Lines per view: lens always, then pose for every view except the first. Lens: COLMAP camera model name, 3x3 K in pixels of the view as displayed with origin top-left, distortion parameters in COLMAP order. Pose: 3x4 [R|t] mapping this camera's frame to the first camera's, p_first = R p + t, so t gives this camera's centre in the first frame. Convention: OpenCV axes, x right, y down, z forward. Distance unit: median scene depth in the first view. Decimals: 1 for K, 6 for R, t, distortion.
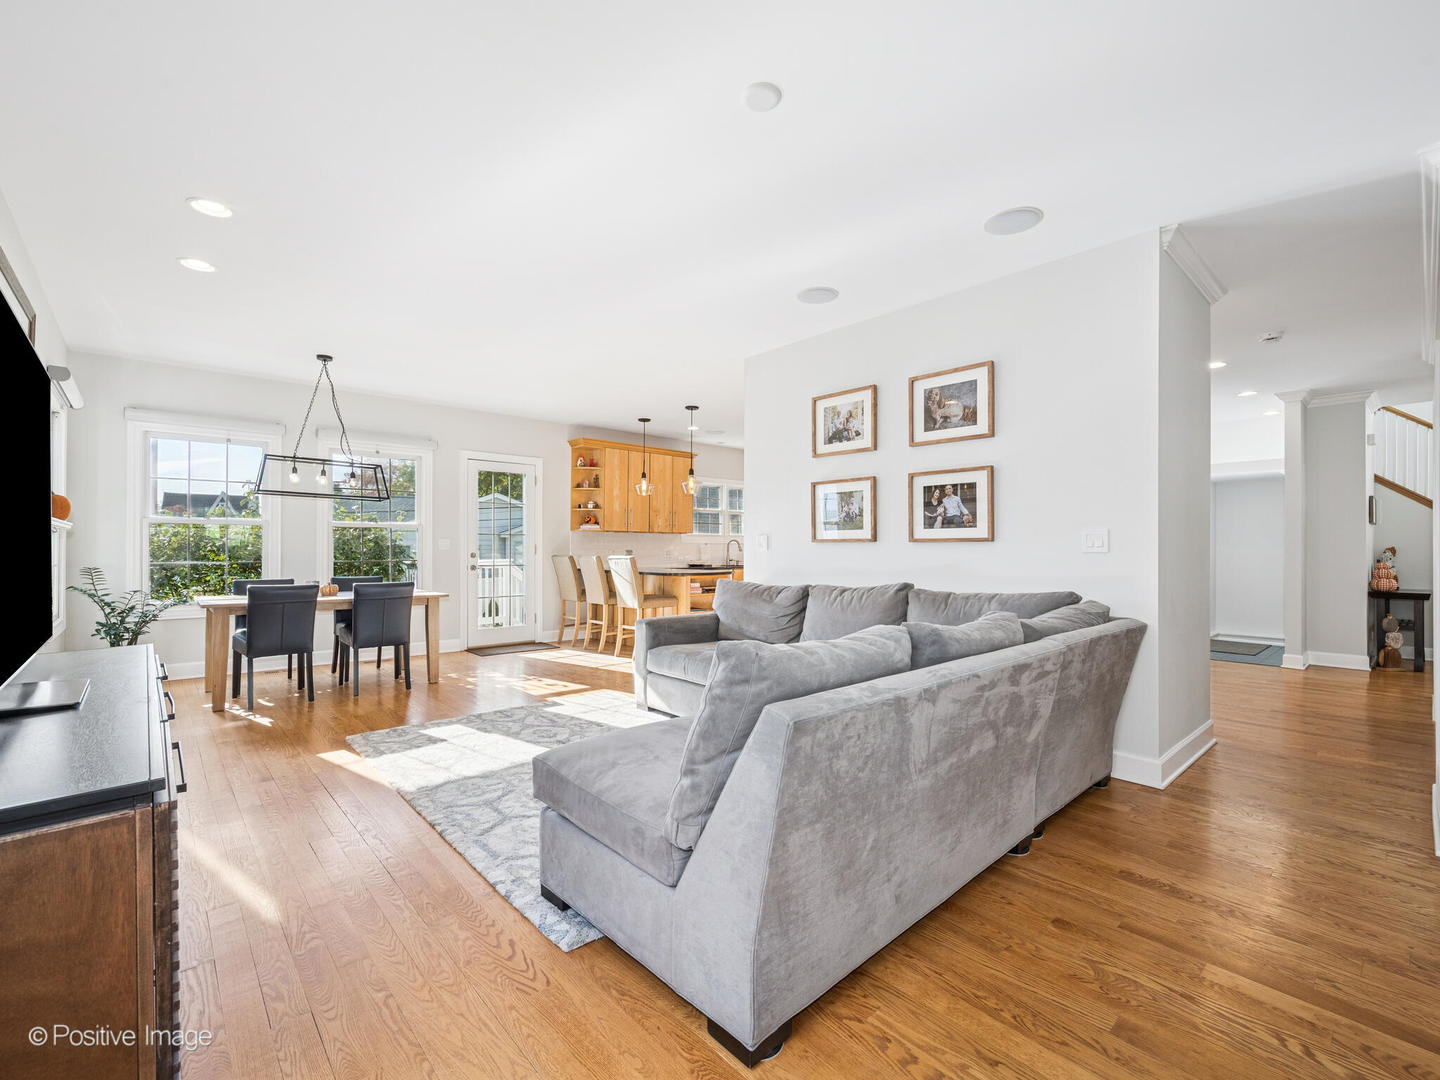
lens RADIAL K [[645.8, 0, 728.6], [0, 645.8, 541.0], [0, 0, 1]] dist [-0.000092, 0.000285]
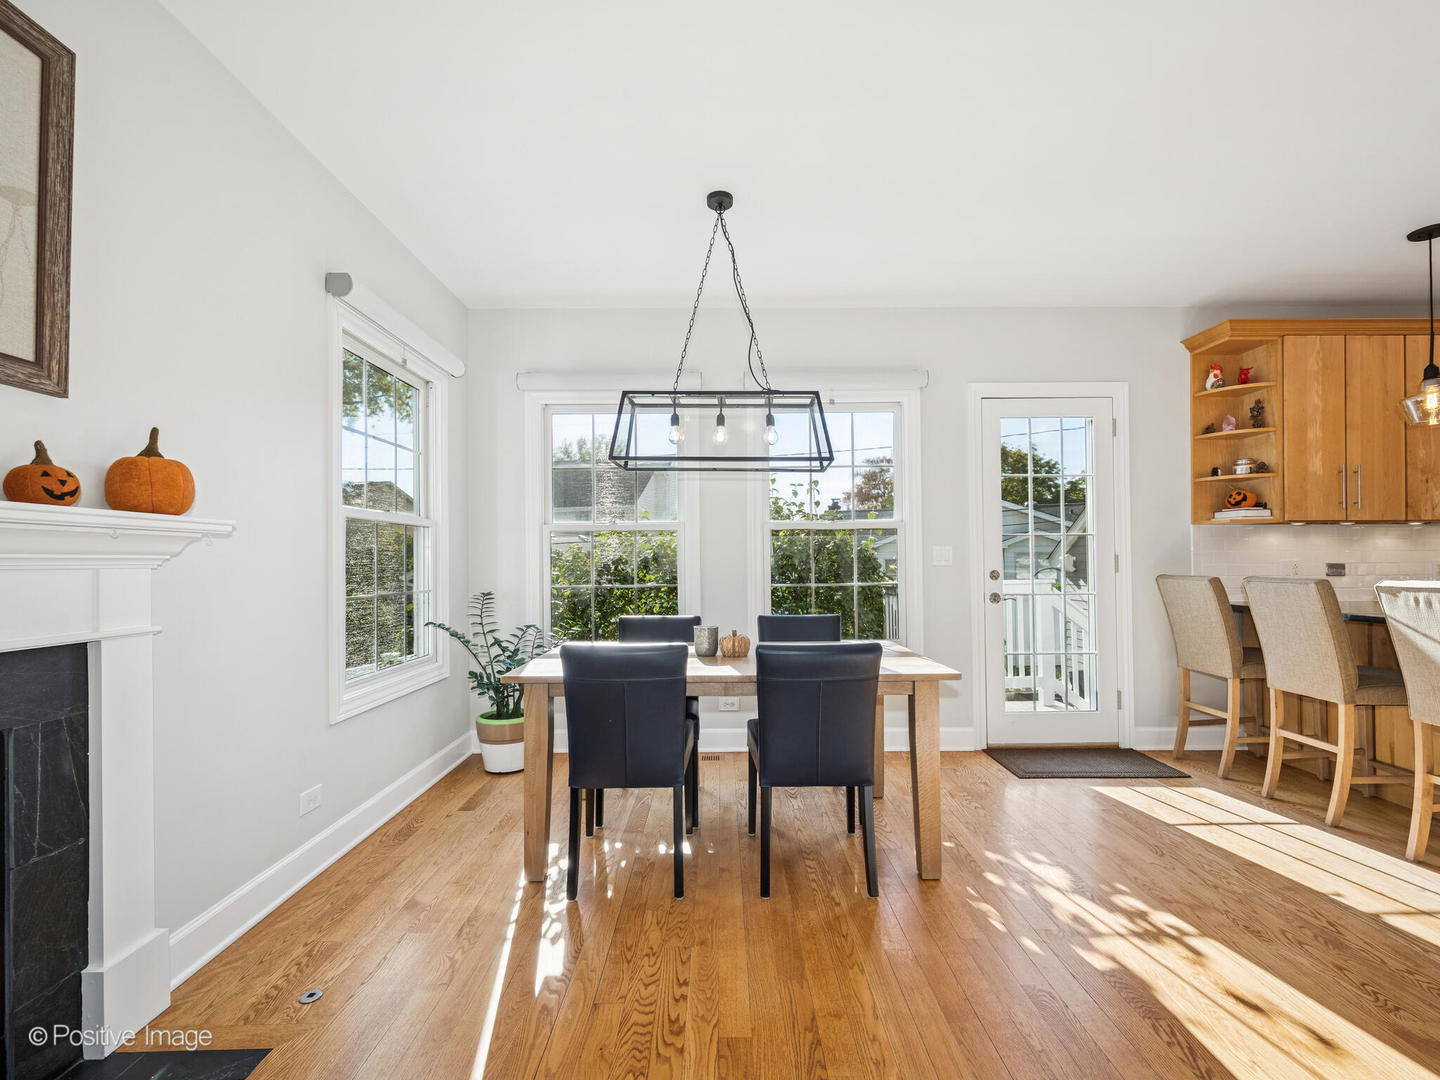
lens RADIAL K [[645.8, 0, 724.9], [0, 645.8, 547.9], [0, 0, 1]] dist [-0.000092, 0.000285]
pose [[0.747838, -0.022321, -0.663506, -0.194809], [0.013976, 0.999742, -0.017880, 0.005574], [0.663734, 0.004098, 0.747957, 0.424689]]
